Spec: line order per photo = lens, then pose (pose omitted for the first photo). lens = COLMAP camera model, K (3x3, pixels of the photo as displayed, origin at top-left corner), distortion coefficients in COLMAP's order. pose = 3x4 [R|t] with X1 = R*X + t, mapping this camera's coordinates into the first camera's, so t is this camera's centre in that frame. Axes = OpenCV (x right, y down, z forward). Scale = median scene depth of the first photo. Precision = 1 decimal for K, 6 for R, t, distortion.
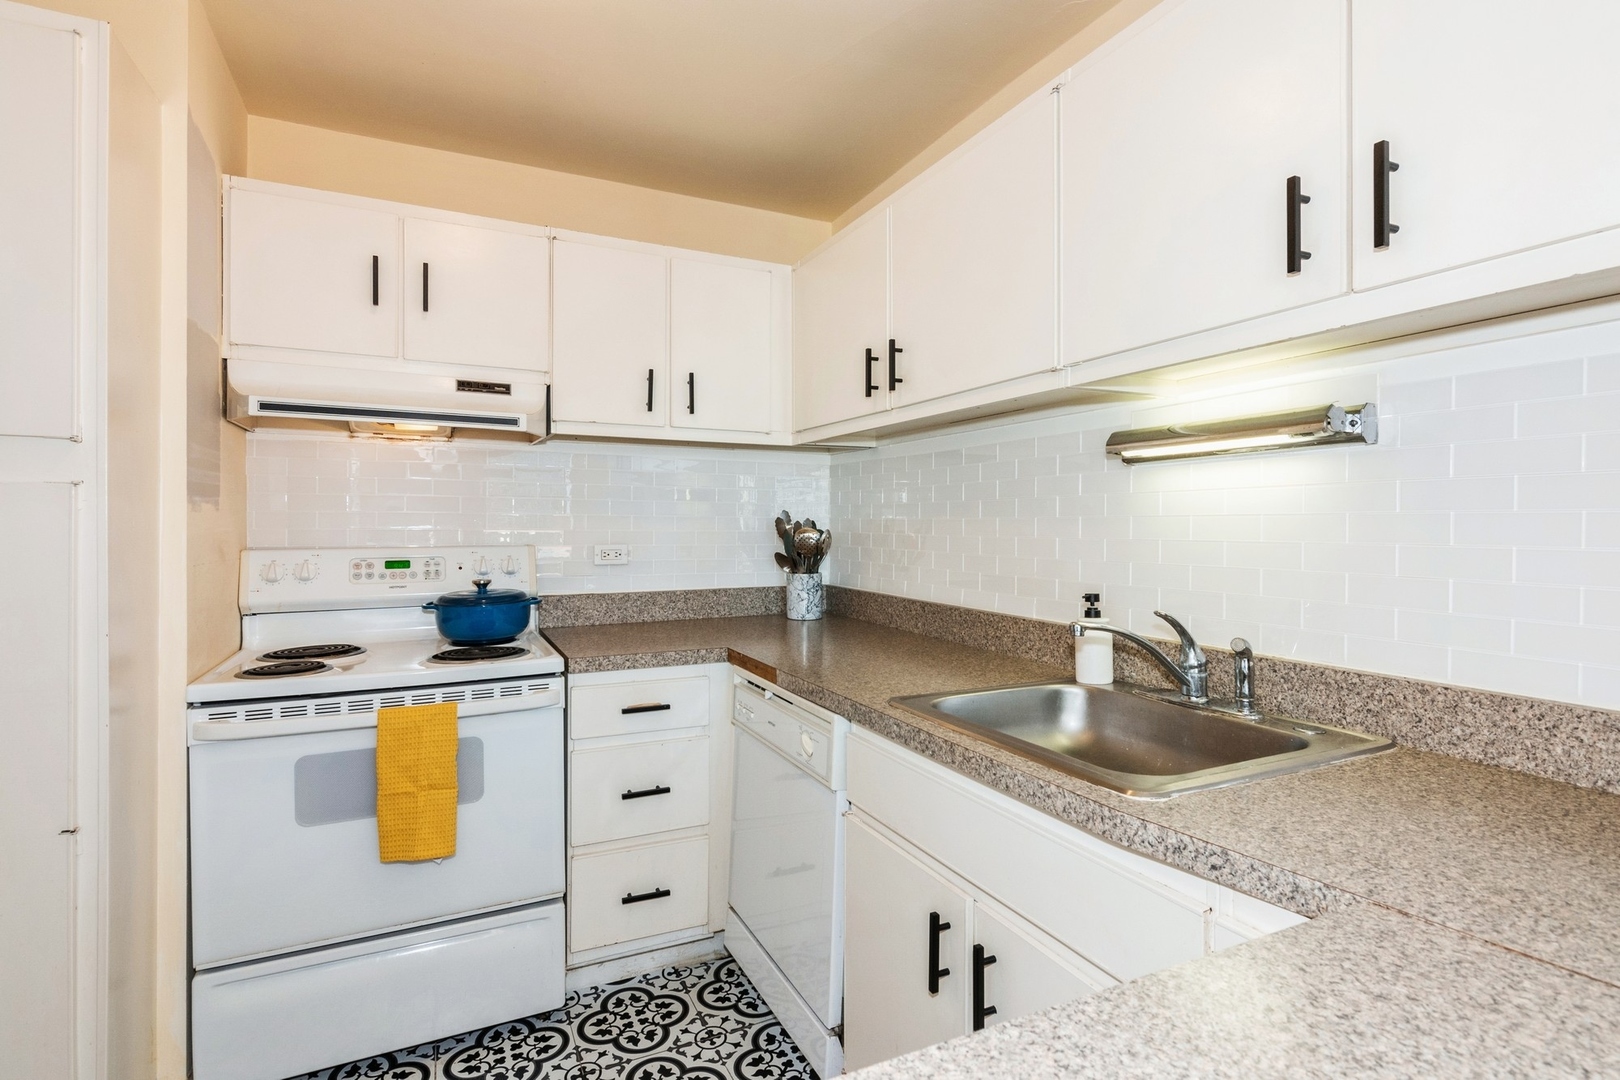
lens RADIAL K [[814.1, 0, 817.7], [0, 814.1, 536.7], [0, 0, 1]] dist [-0.002568, -0.000369]
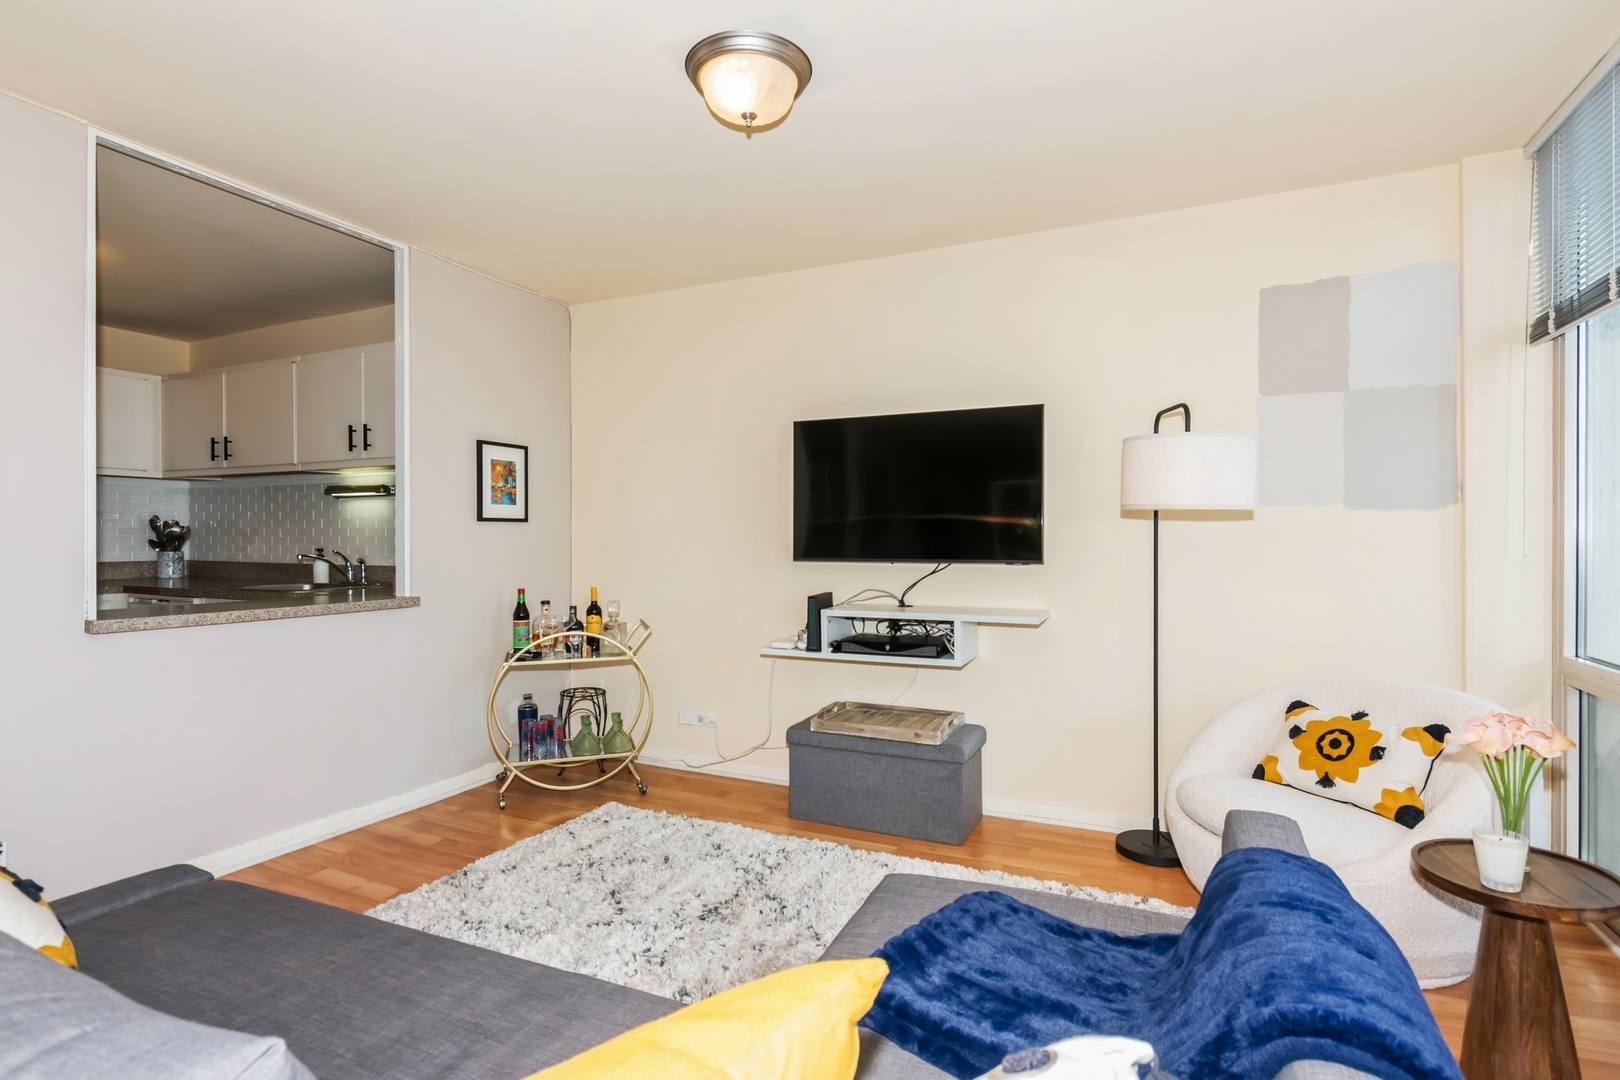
lens RADIAL K [[814.1, 0, 817.7], [0, 814.1, 536.7], [0, 0, 1]] dist [-0.002568, -0.000369]
pose [[0.779488, -0.005988, 0.626388, -0.032225], [0.012619, 0.999901, -0.006146, 0.050577], [-0.626290, 0.012695, 0.779487, -1.446005]]
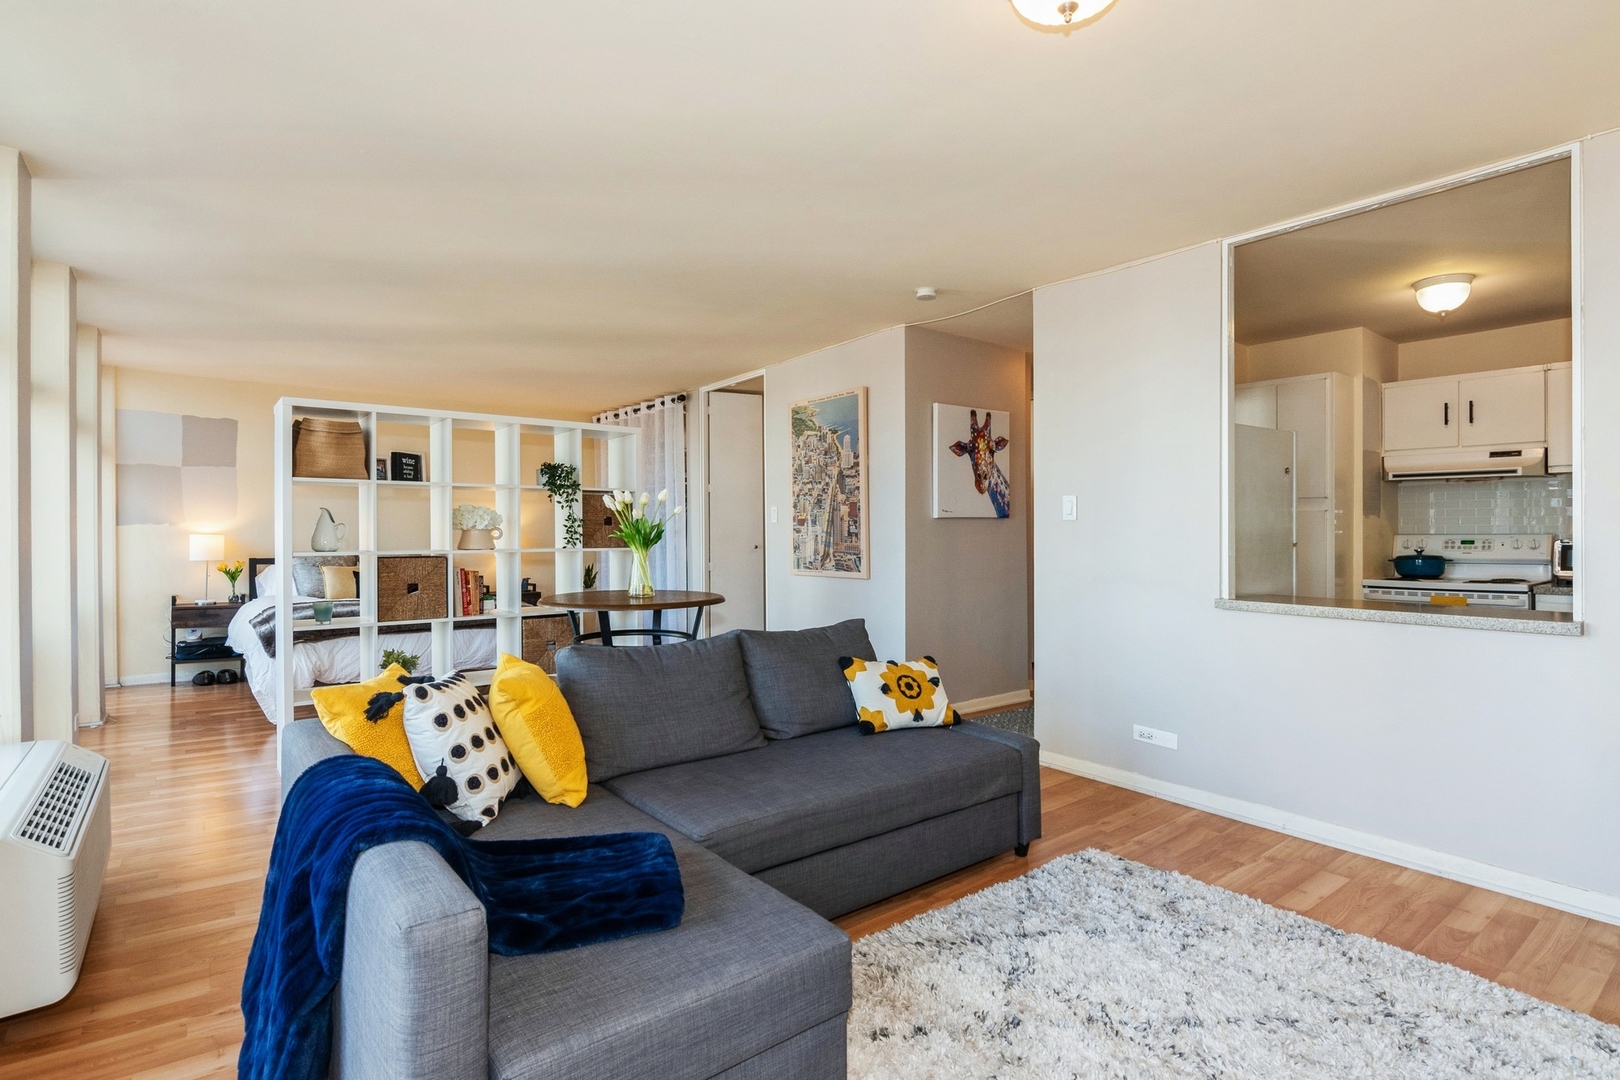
lens RADIAL K [[814.1, 0, 817.7], [0, 814.1, 536.7], [0, 0, 1]] dist [-0.002568, -0.000369]
pose [[0.205279, 0.002203, -0.978701, 1.166134], [-0.010847, 0.999941, -0.000025, 0.038292], [0.978643, 0.010621, 0.205291, -1.038359]]
